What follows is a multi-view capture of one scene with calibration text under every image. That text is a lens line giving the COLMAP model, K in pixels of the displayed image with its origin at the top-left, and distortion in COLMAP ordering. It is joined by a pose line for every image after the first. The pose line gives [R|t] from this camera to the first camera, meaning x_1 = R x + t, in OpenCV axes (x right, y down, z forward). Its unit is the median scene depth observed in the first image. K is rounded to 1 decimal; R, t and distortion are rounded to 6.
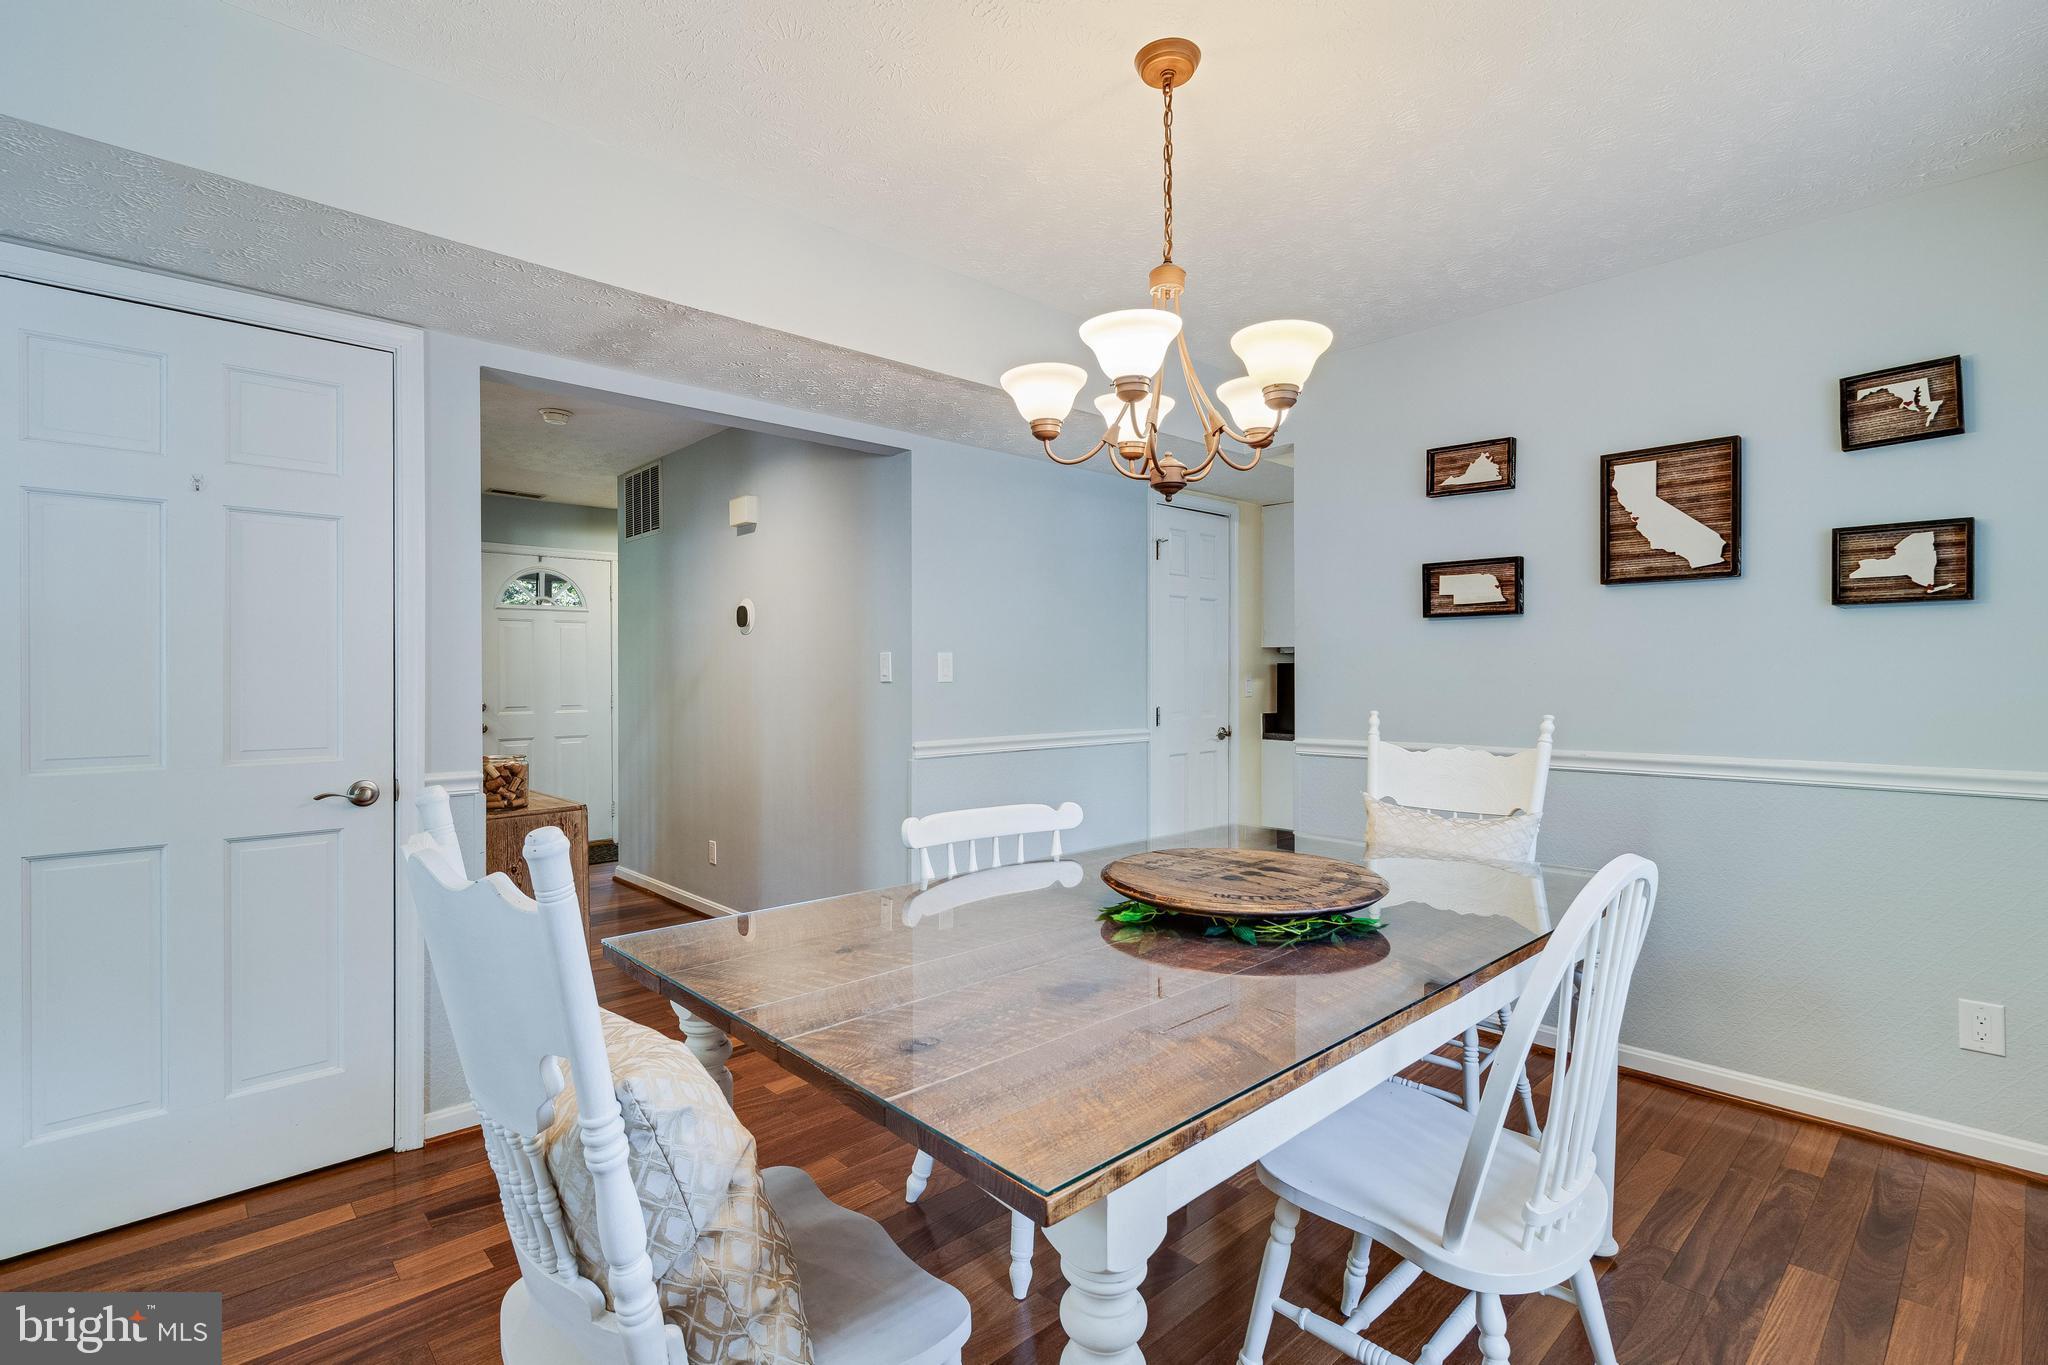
lens RADIAL K [[943.9, 0, 1017.7], [0, 943.9, 673.3], [0, 0, 1]] dist [0.003034, 0.000070]
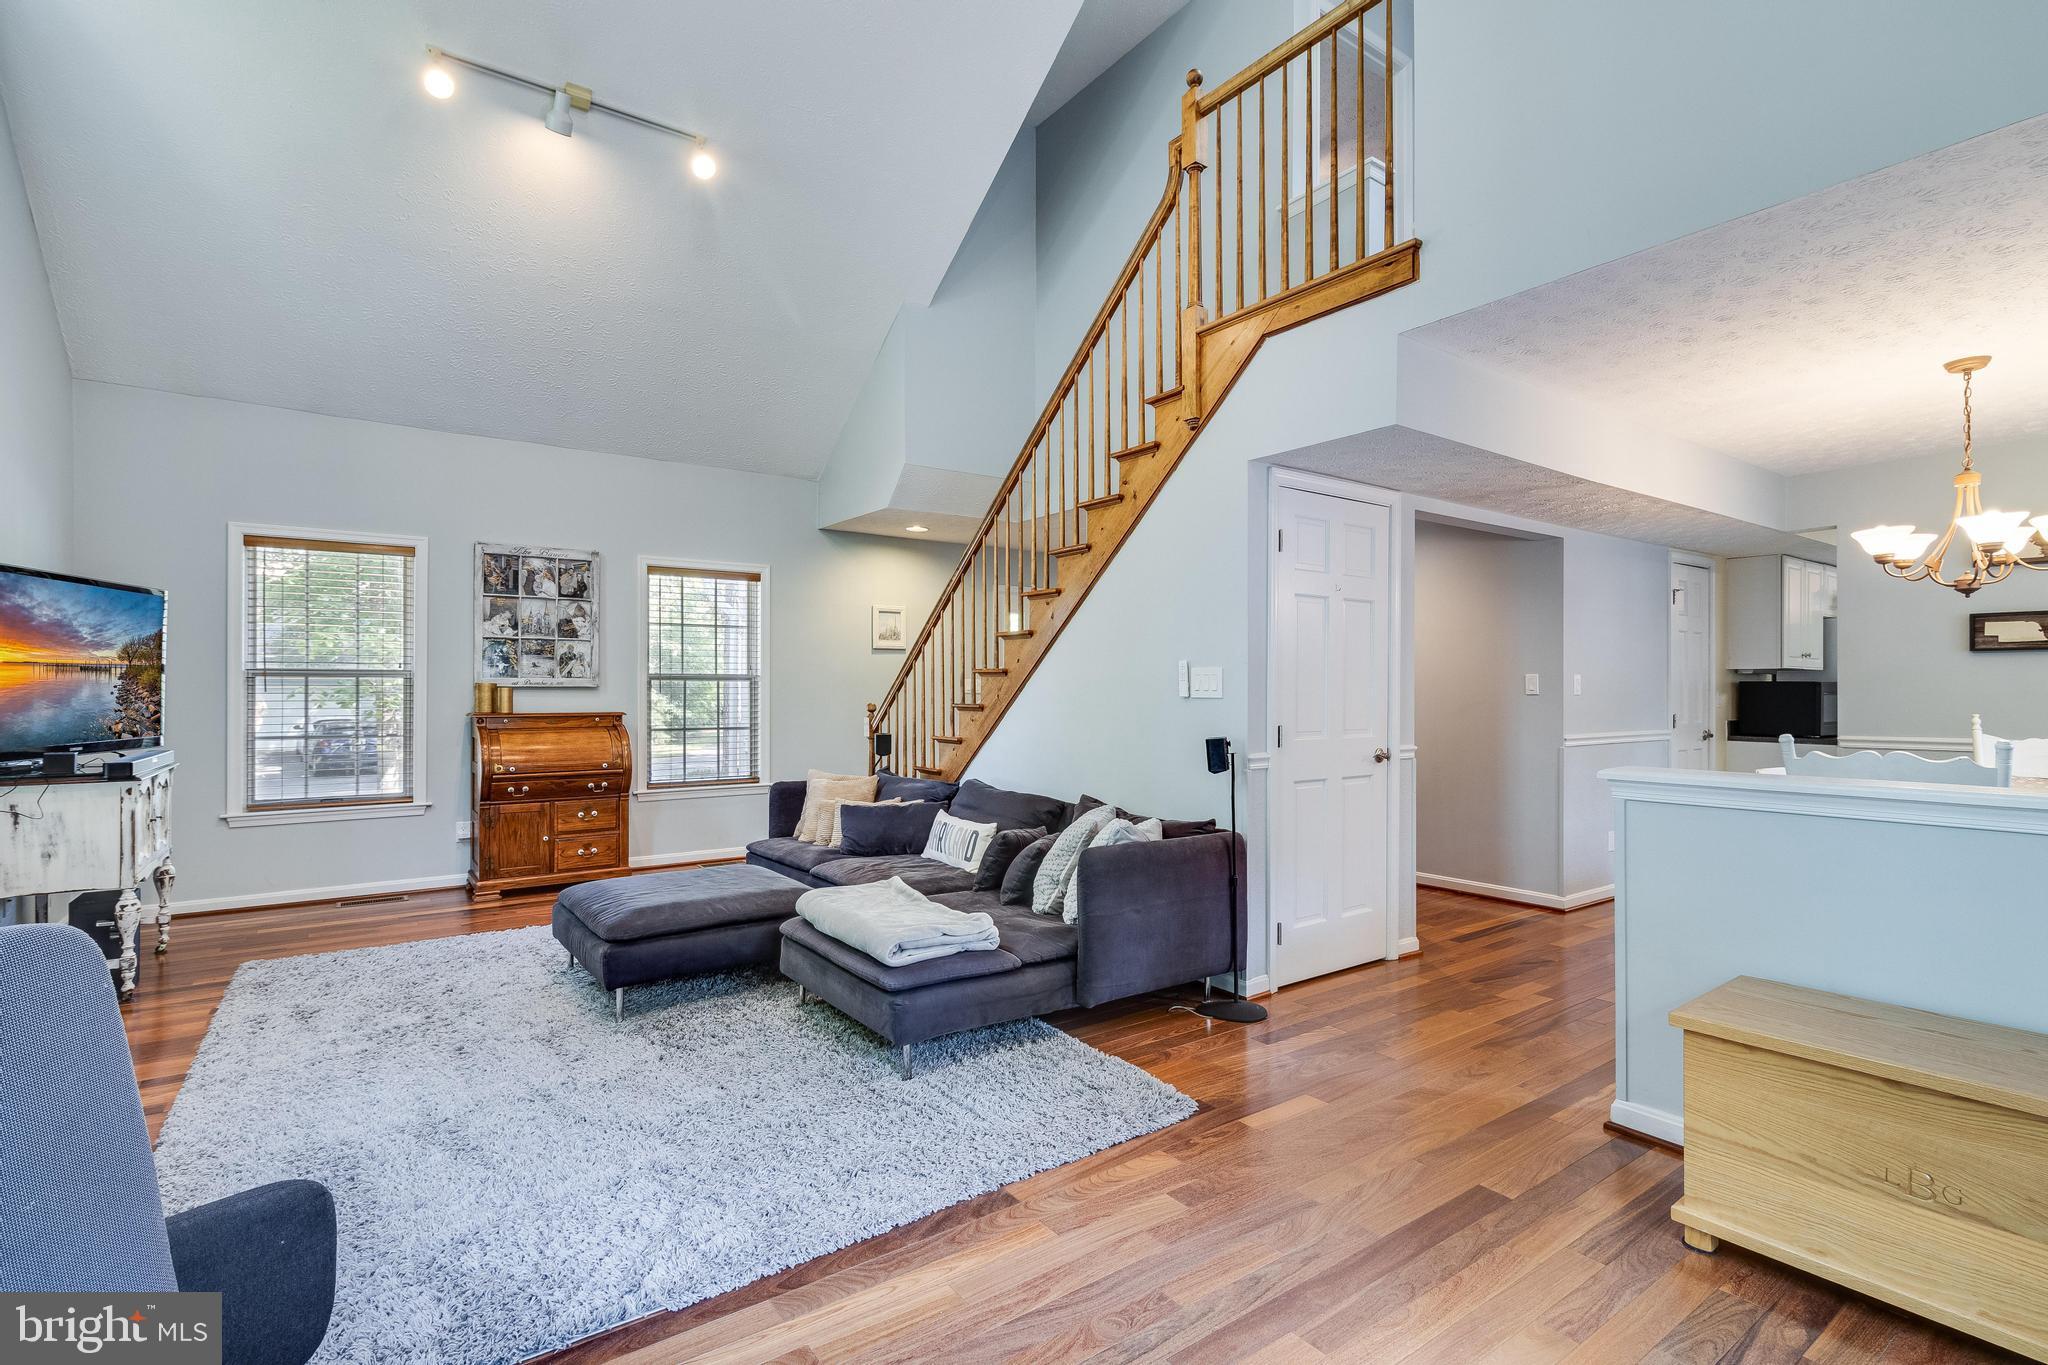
lens RADIAL K [[943.9, 0, 1017.7], [0, 943.9, 673.3], [0, 0, 1]] dist [0.003034, 0.000070]
pose [[0.991537, 0.000957, -0.129819, -0.919037], [-0.003036, 0.999870, -0.015820, 0.002398], [0.129787, 0.016080, 0.991412, -0.692476]]
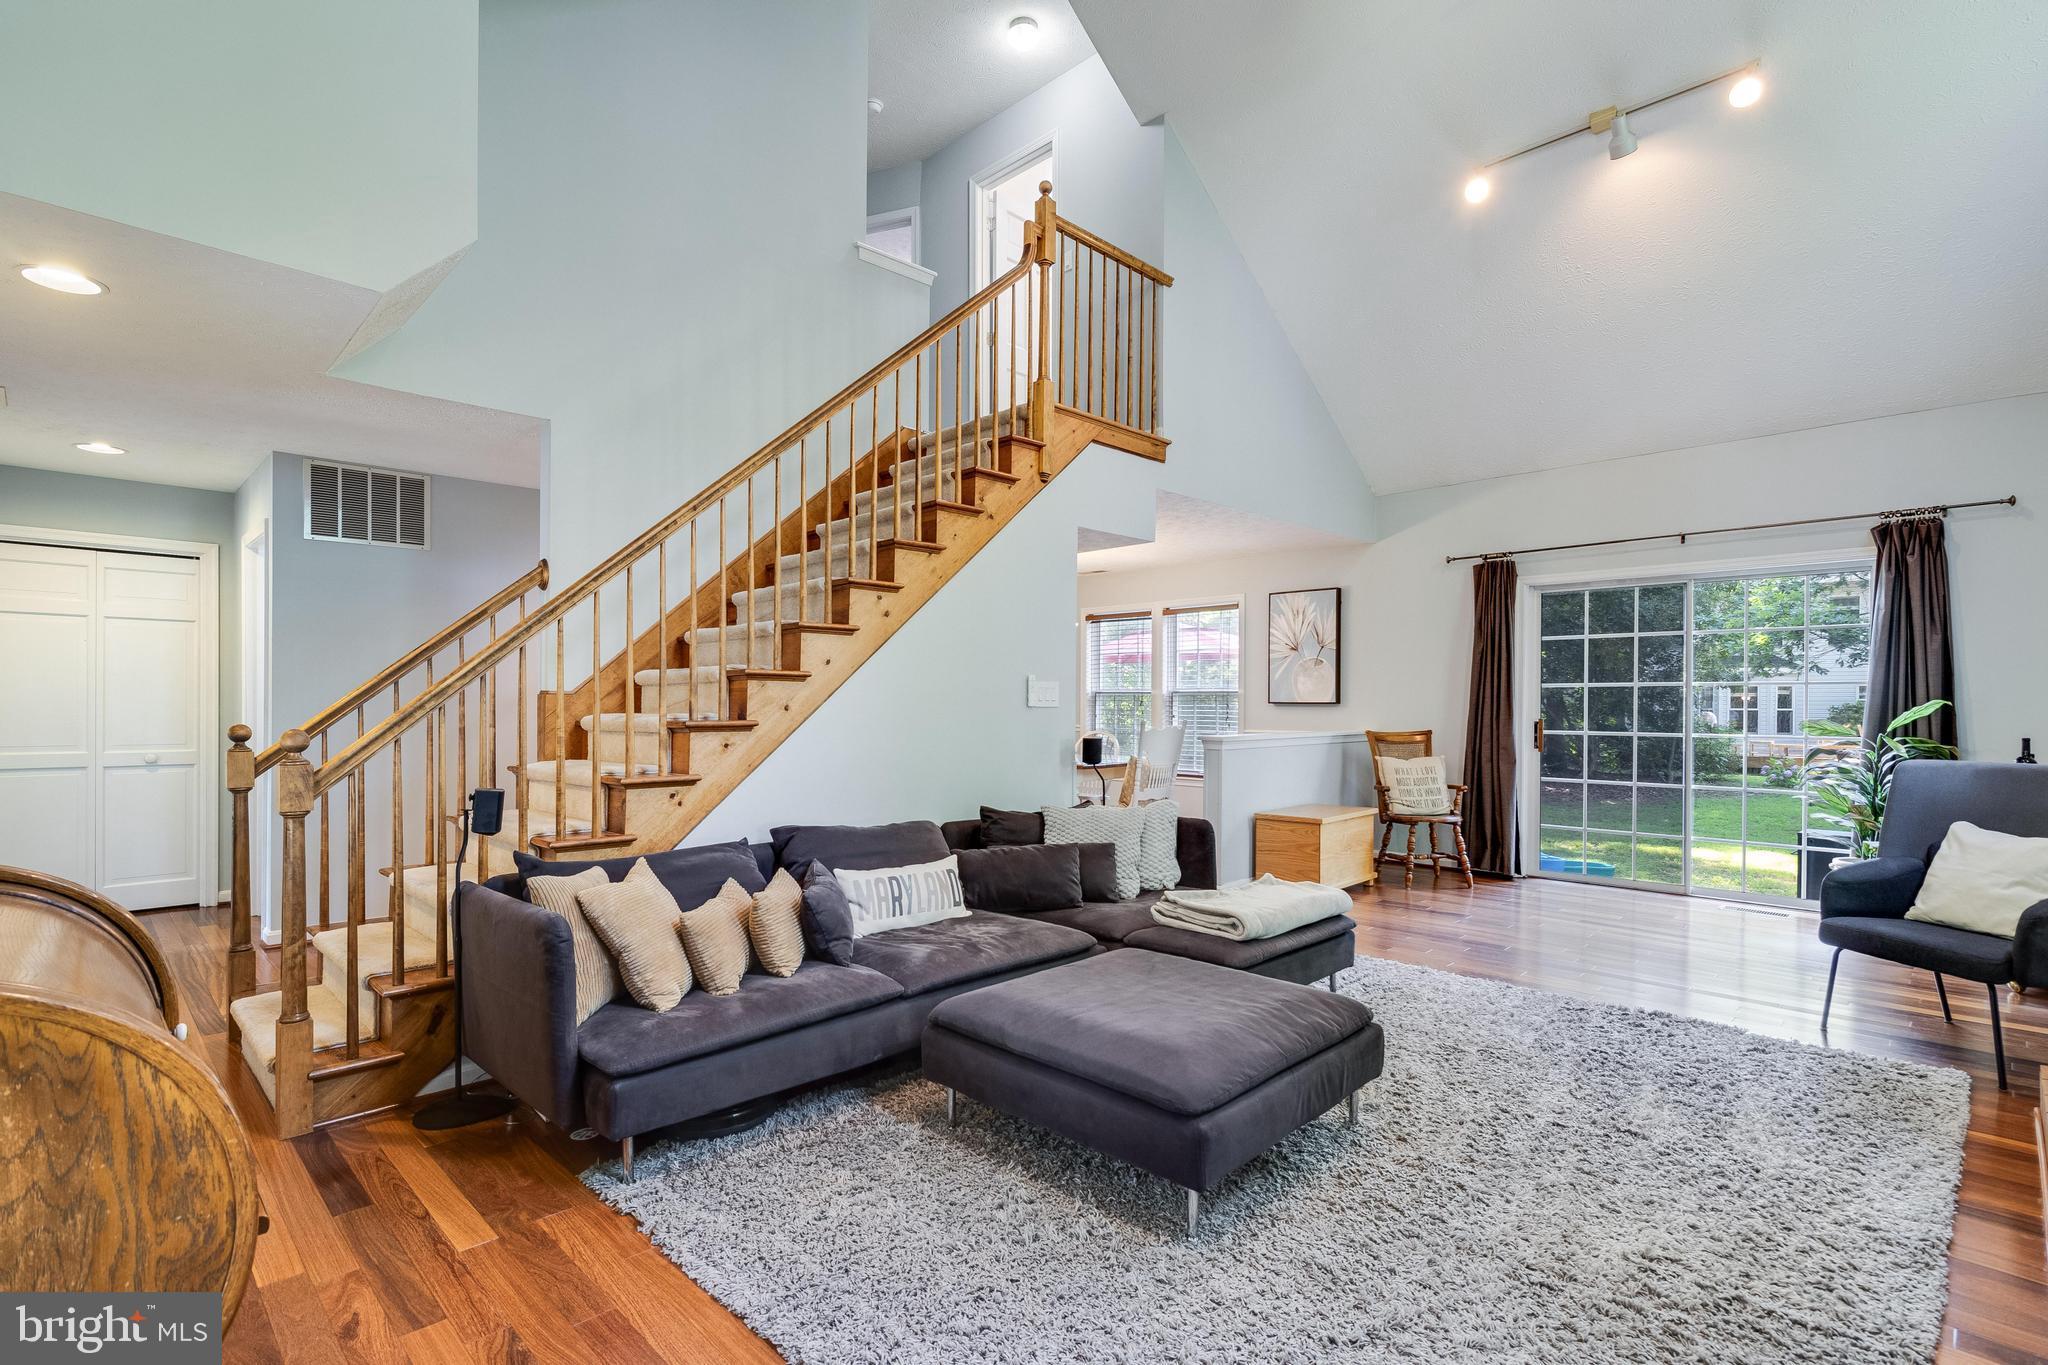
lens RADIAL K [[953.4, 0, 1030.7], [0, 953.4, 706.2], [0, 0, 1]] dist [0.000022, -0.000191]
pose [[-0.034146, -0.003082, 0.999412, -2.424369], [-0.004853, 0.999984, 0.002918, 0.008525], [-0.999405, -0.004751, -0.034160, 0.711992]]
